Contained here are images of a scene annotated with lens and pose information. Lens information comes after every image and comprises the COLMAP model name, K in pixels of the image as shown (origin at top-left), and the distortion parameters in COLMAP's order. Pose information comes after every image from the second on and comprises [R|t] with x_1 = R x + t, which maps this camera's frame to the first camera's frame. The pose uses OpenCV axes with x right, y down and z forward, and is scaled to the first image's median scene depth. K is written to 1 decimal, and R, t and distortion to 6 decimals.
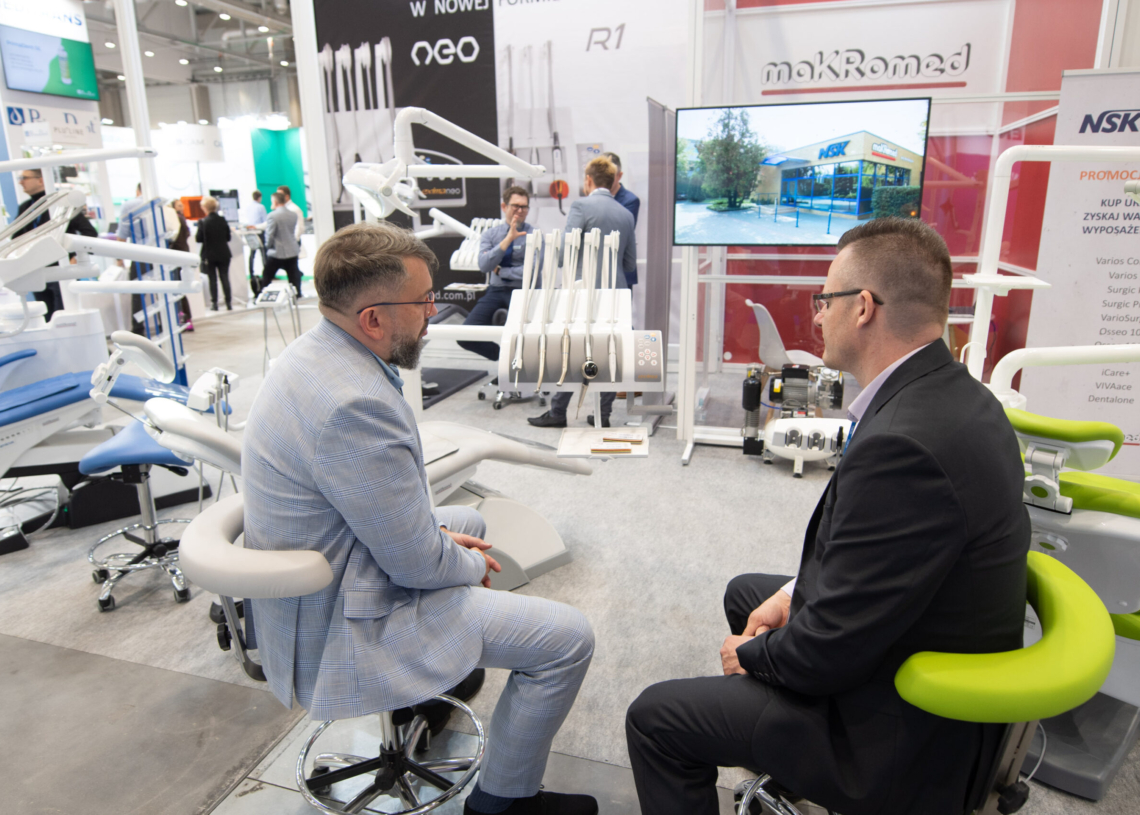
lens RADIAL K [[743.4, 0, 570.0], [0, 743.4, 407.5], [0, 0, 1]] dist [-0.010577, -0.007191]
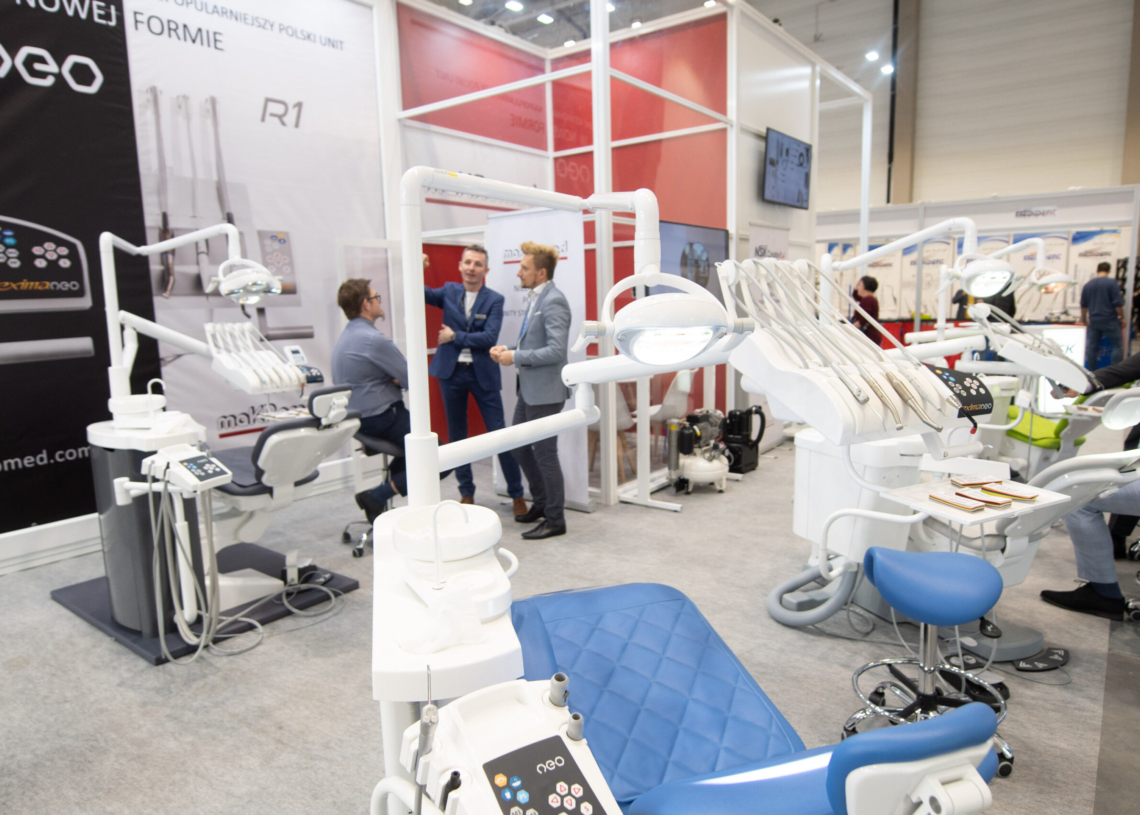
lens RADIAL K [[743.4, 0, 570.0], [0, 743.4, 407.5], [0, 0, 1]] dist [-0.010577, -0.007191]
pose [[0.339955, -0.135207, 0.930672, -0.646054], [0.263726, 0.963609, 0.043659, -0.117885], [-0.902707, 0.230600, 0.363241, 0.452804]]
